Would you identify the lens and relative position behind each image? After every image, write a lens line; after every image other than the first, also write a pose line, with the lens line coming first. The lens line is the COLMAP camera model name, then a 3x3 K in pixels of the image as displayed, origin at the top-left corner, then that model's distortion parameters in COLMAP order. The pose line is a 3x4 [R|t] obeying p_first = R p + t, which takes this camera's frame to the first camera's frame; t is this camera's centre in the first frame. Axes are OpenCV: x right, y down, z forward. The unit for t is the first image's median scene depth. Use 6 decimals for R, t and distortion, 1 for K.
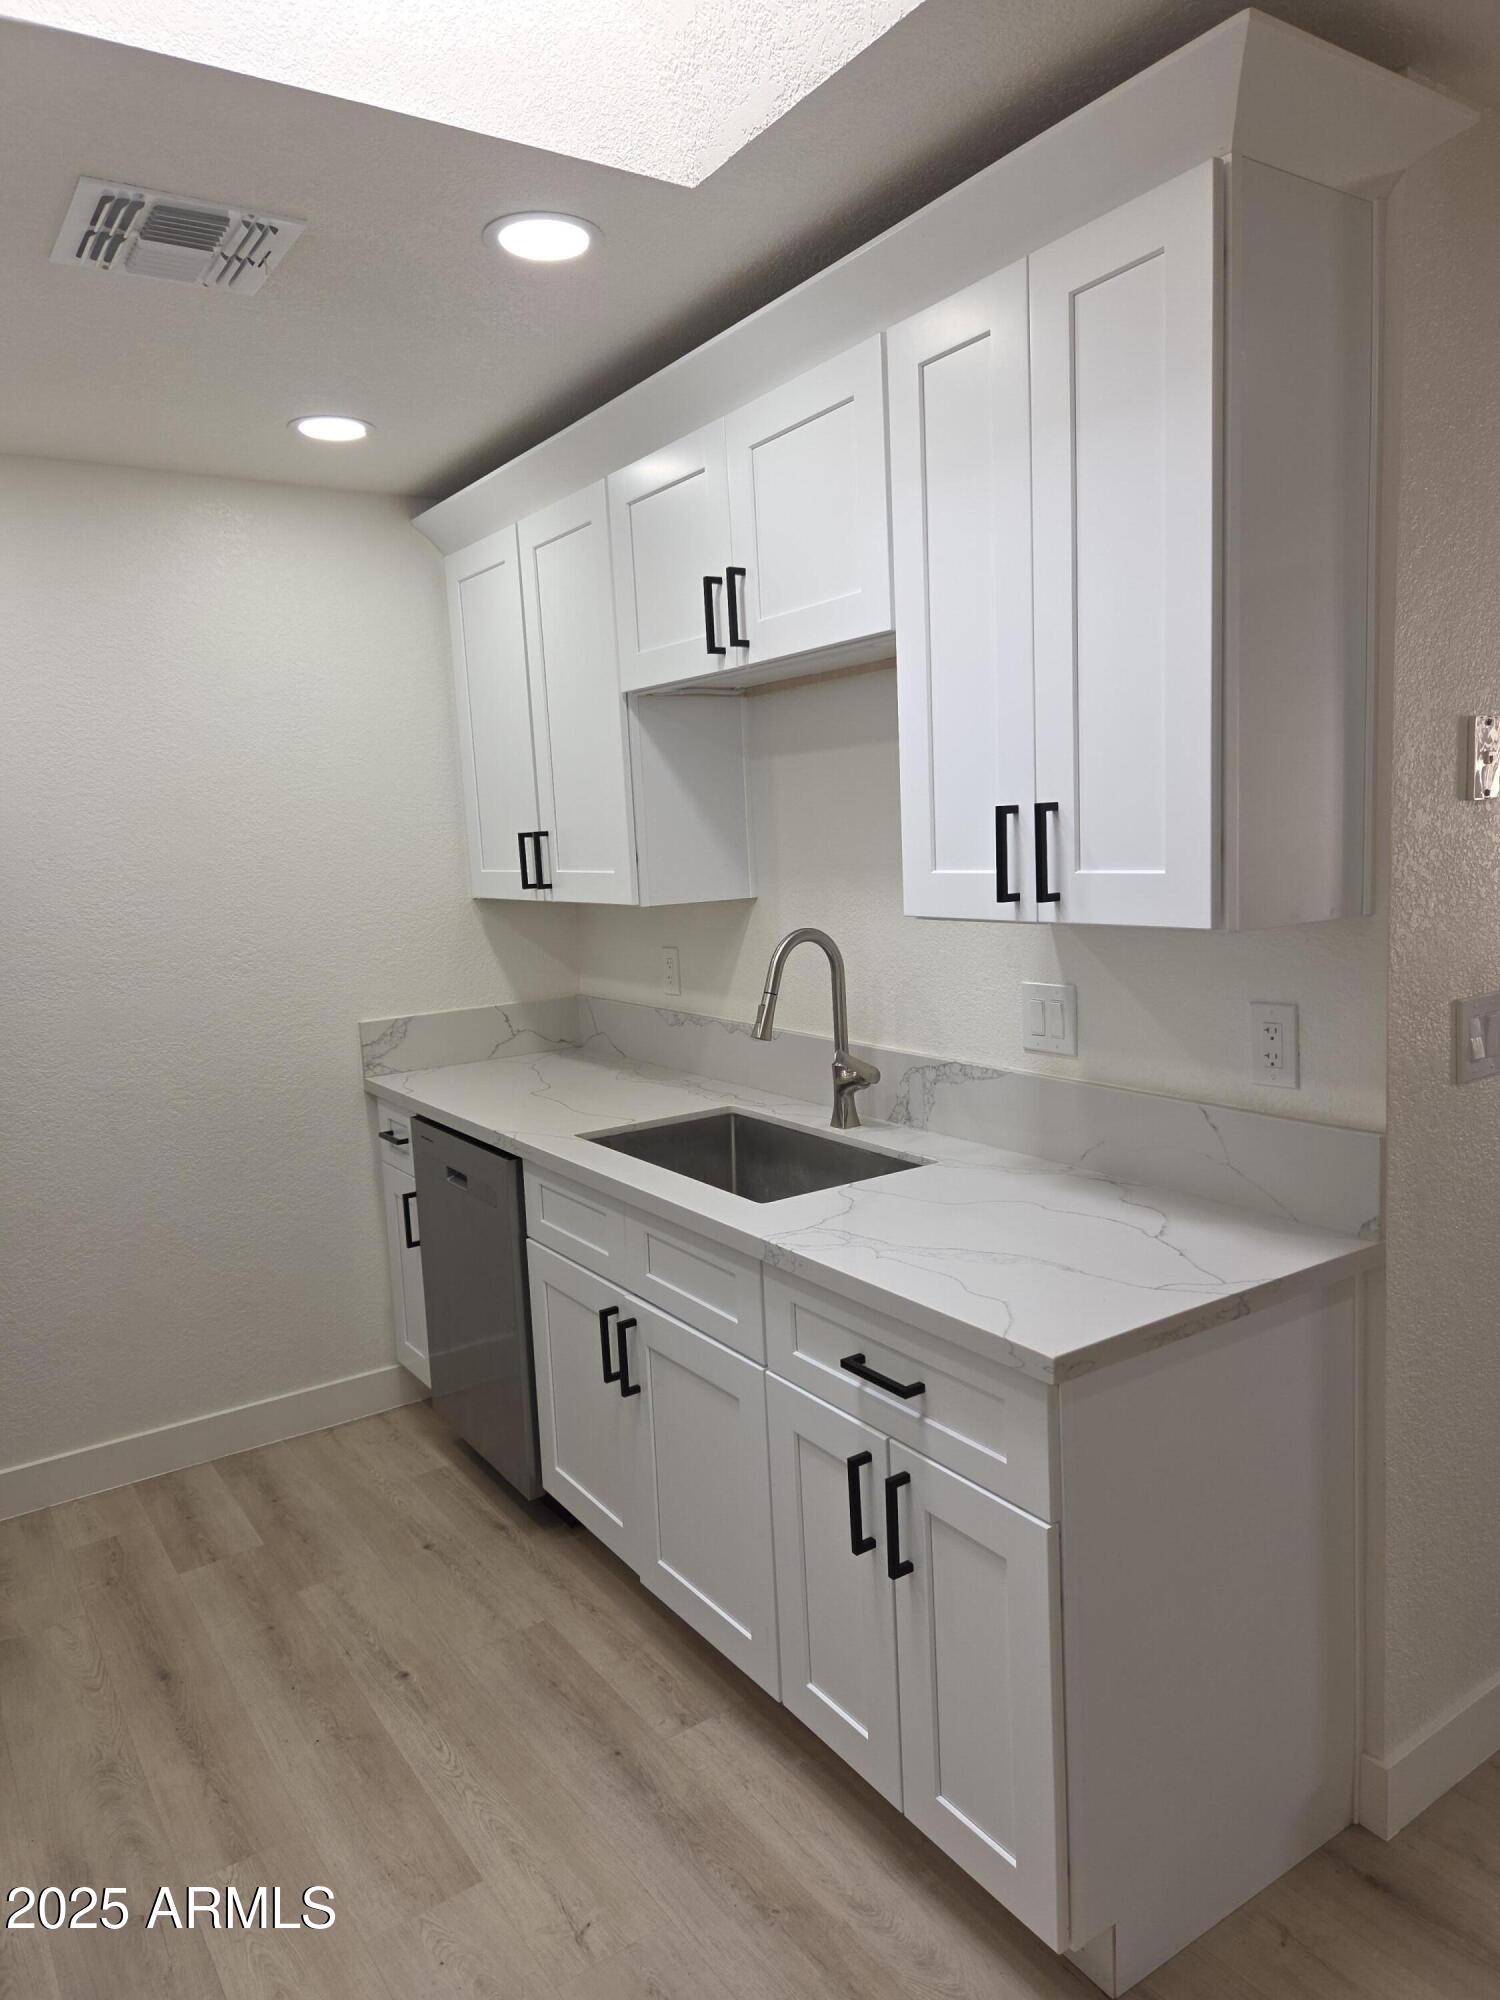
lens RADIAL K [[1339.0, 0, 753.3], [0, 1339.0, 994.6], [0, 0, 1]] dist [0.059230, -0.045934]
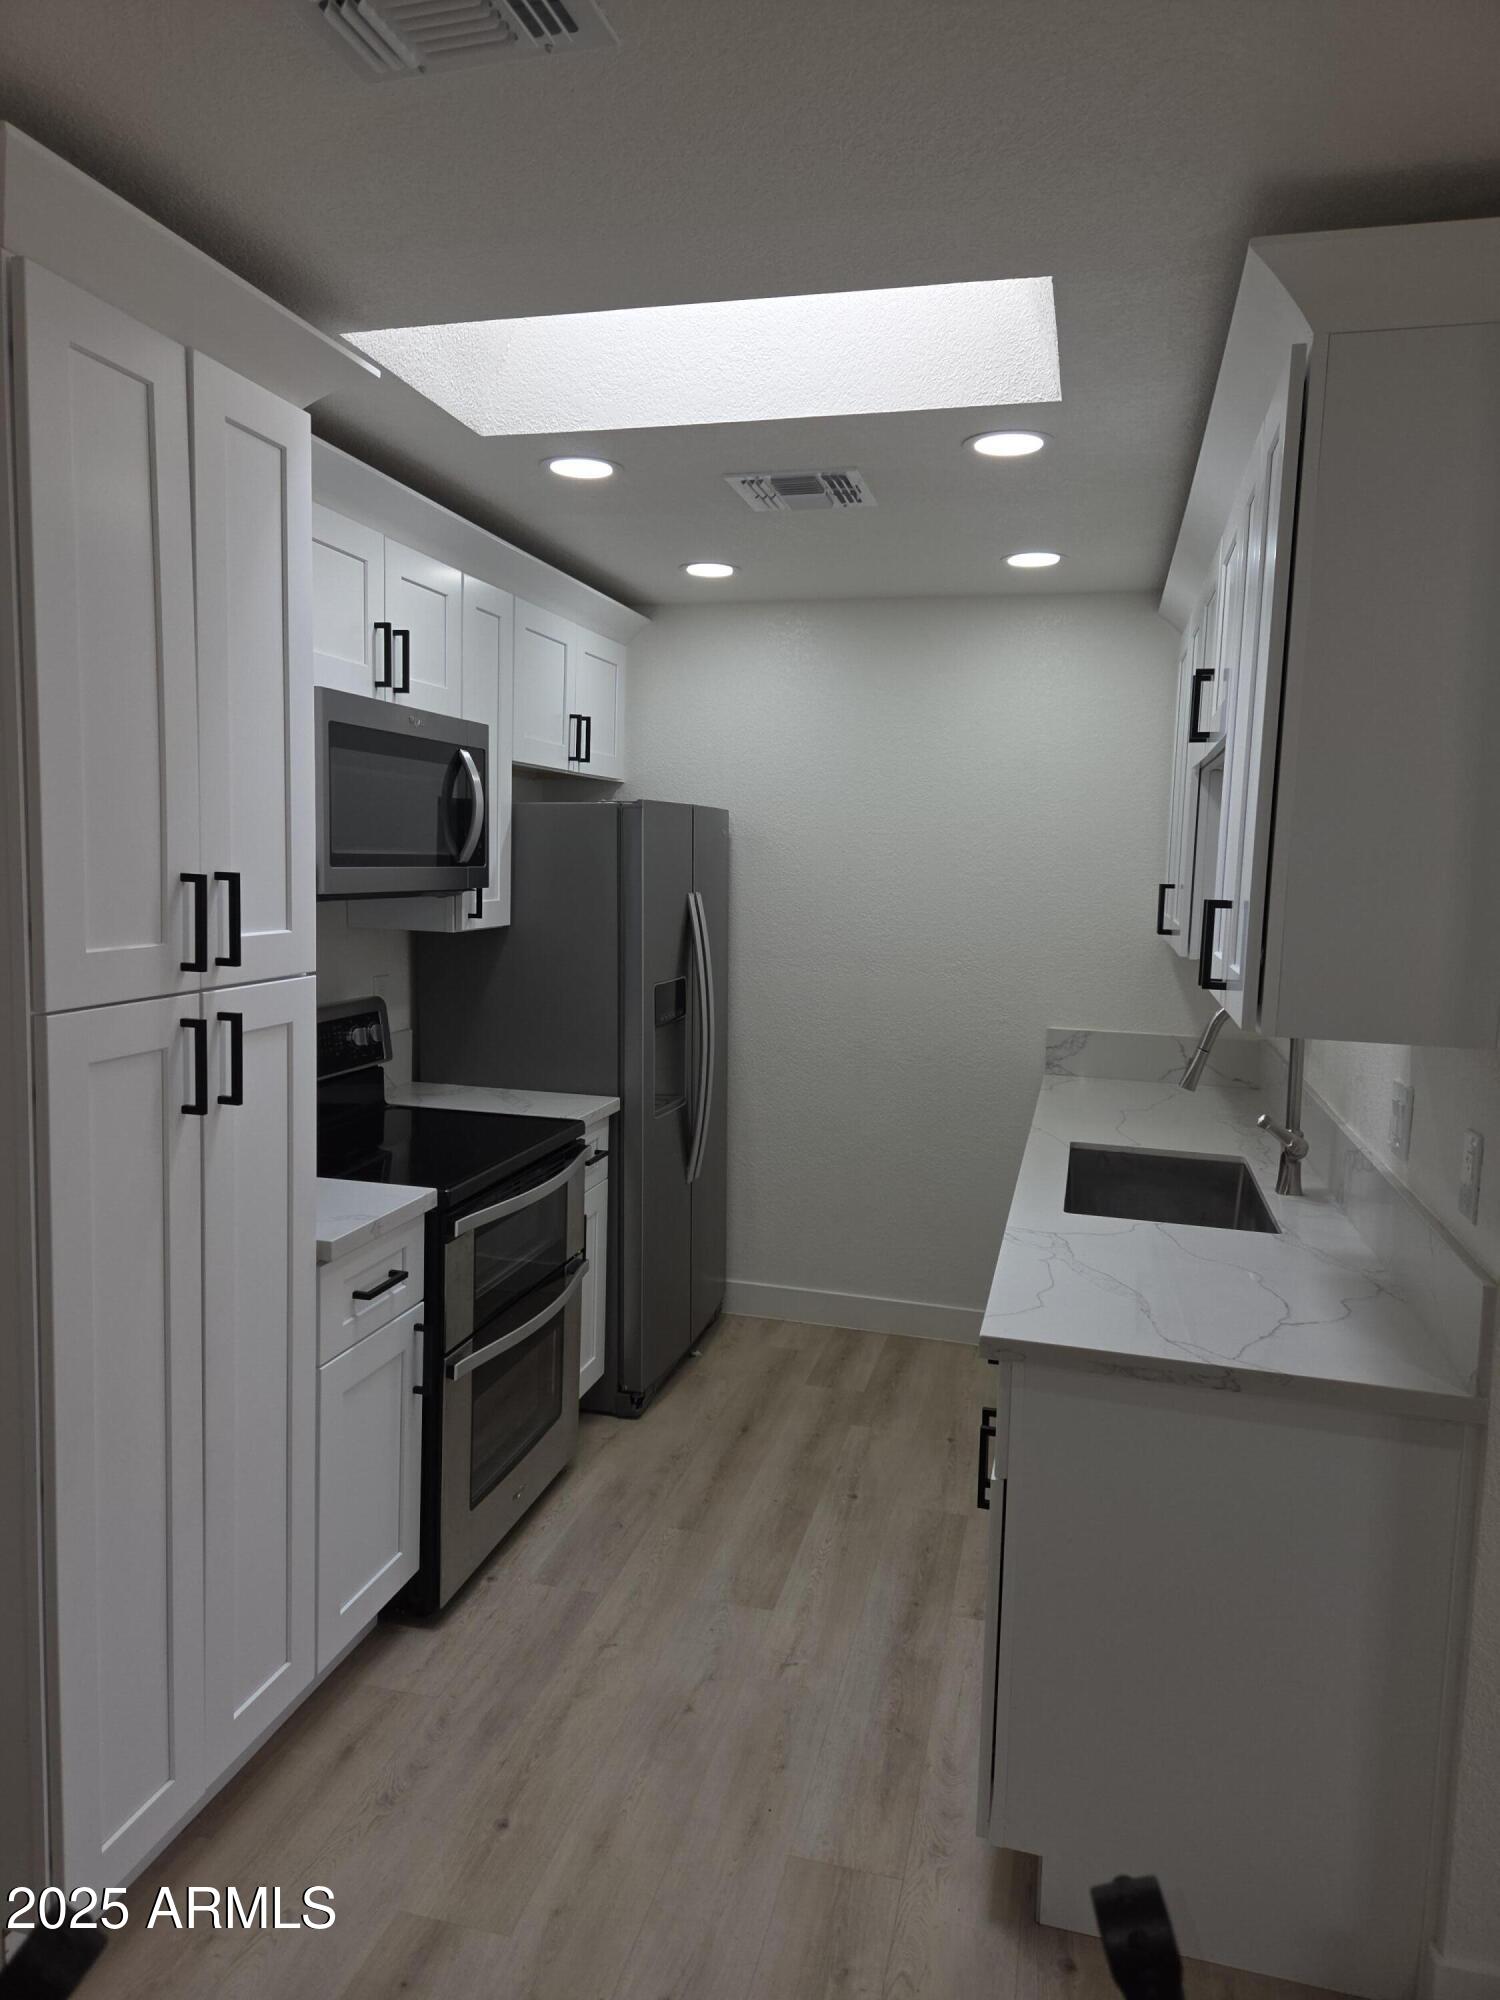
lens RADIAL K [[1339.0, 0, 739.4], [0, 1339.0, 982.0], [0, 0, 1]] dist [0.059230, -0.045934]
pose [[0.654733, 0.140060, -0.742771, 0.631414], [-0.155186, 0.986657, 0.049255, -0.055610], [0.739758, 0.083018, 0.667732, -0.025079]]
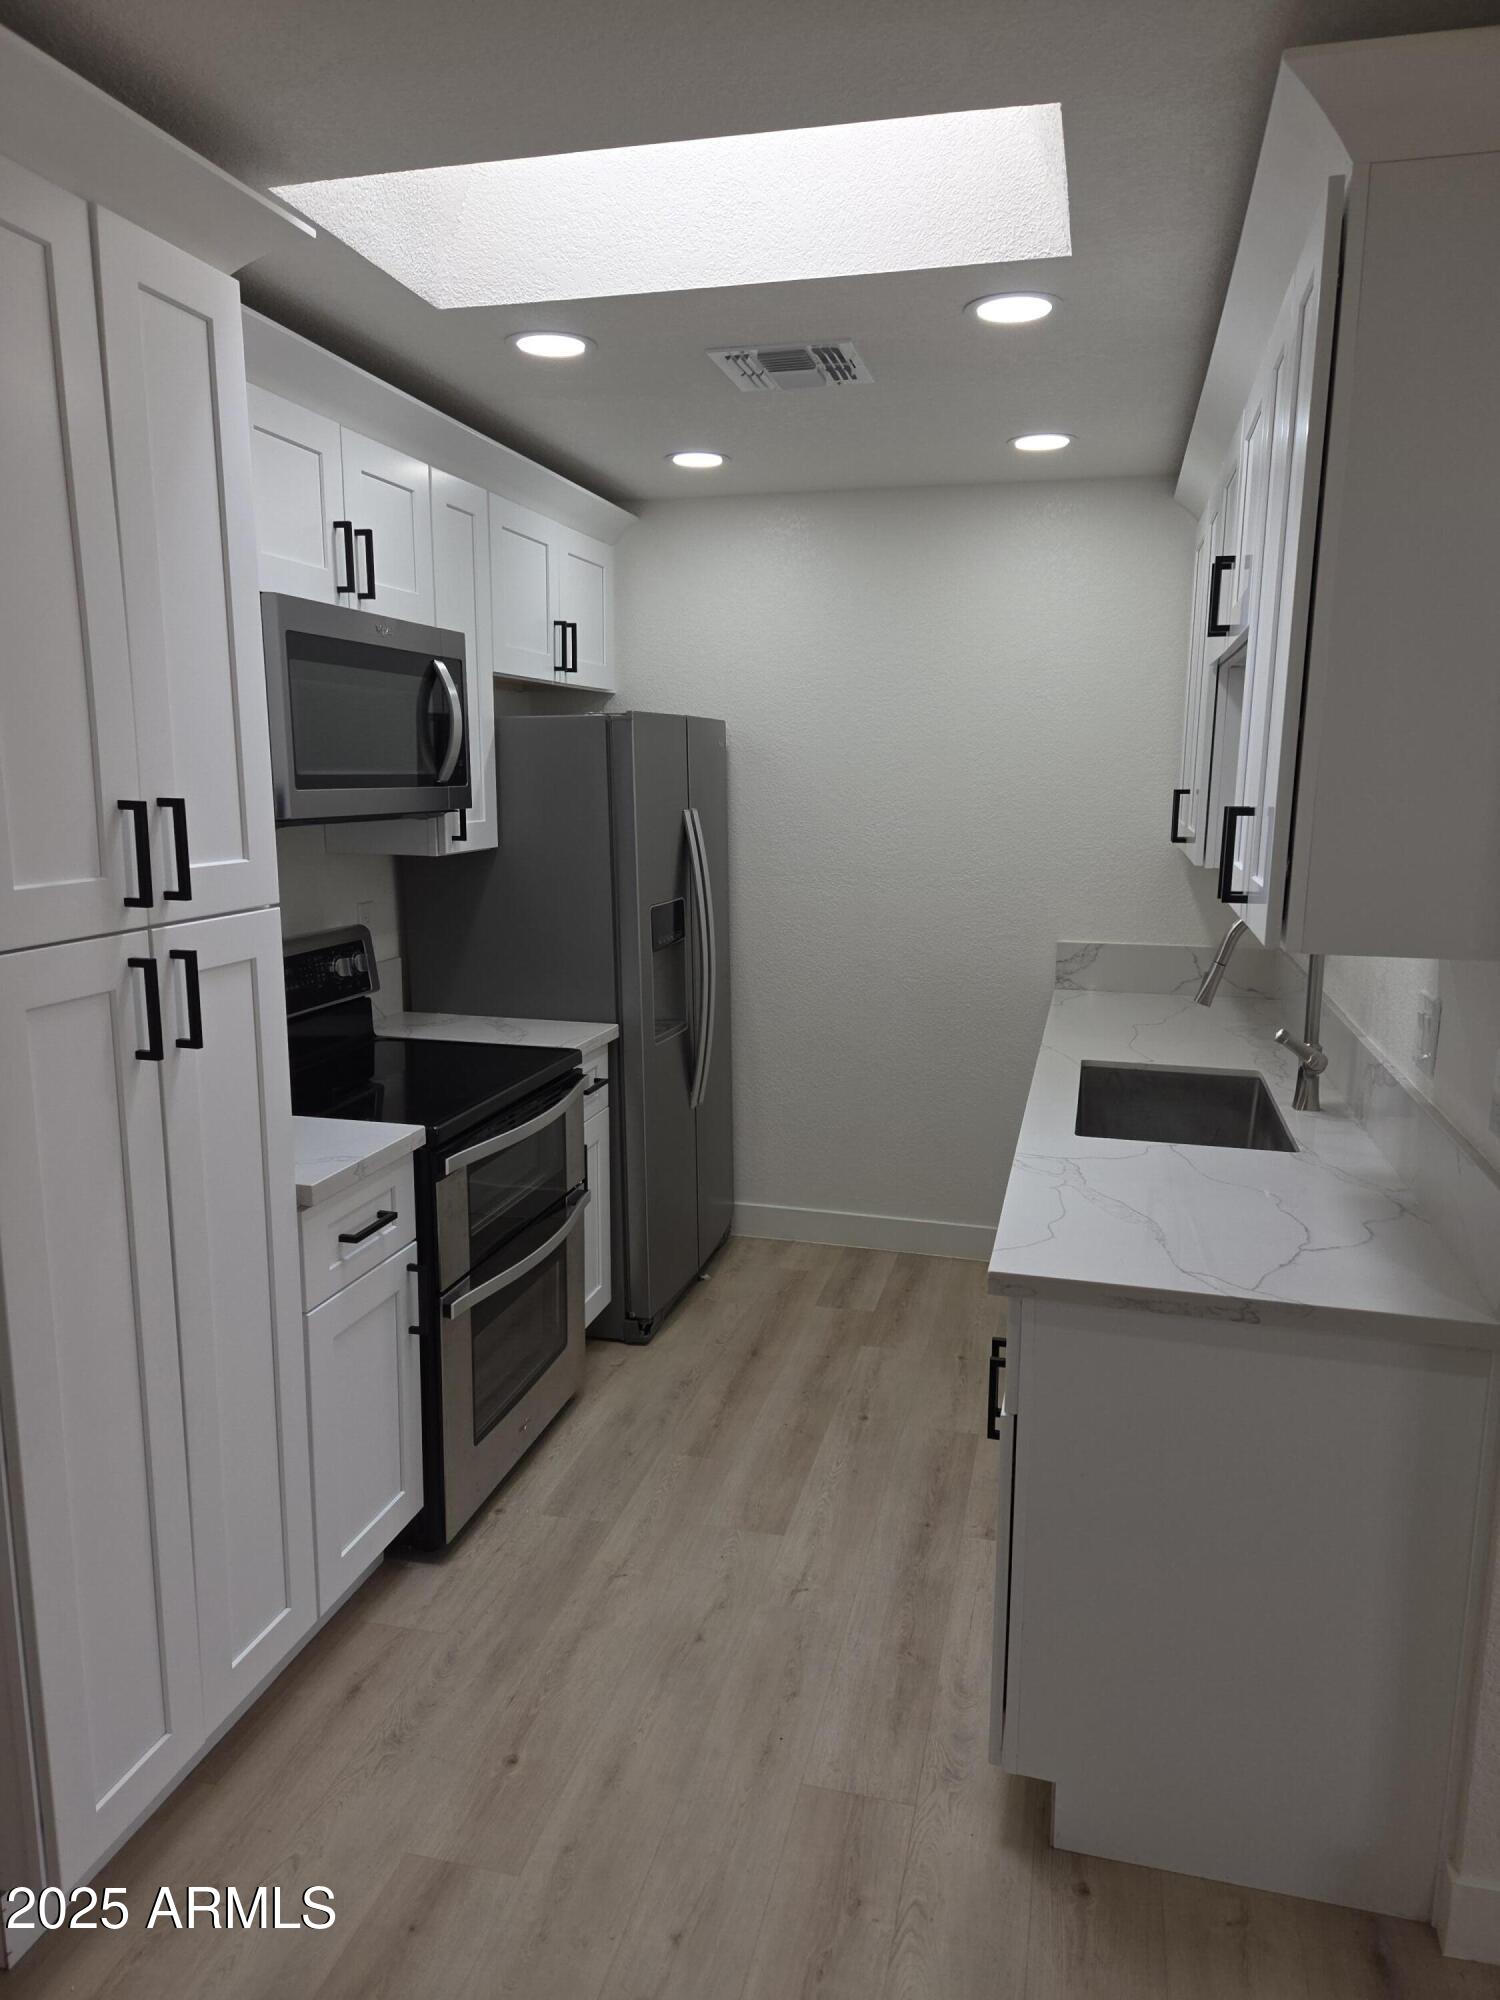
lens RADIAL K [[1339.0, 0, 763.1], [0, 1339.0, 1003.5], [0, 0, 1]] dist [0.059230, -0.045934]
pose [[0.665387, 0.184627, -0.723307, 0.599140], [-0.134898, 0.982720, 0.126747, -0.060503], [0.734209, 0.013236, 0.678795, 0.017947]]
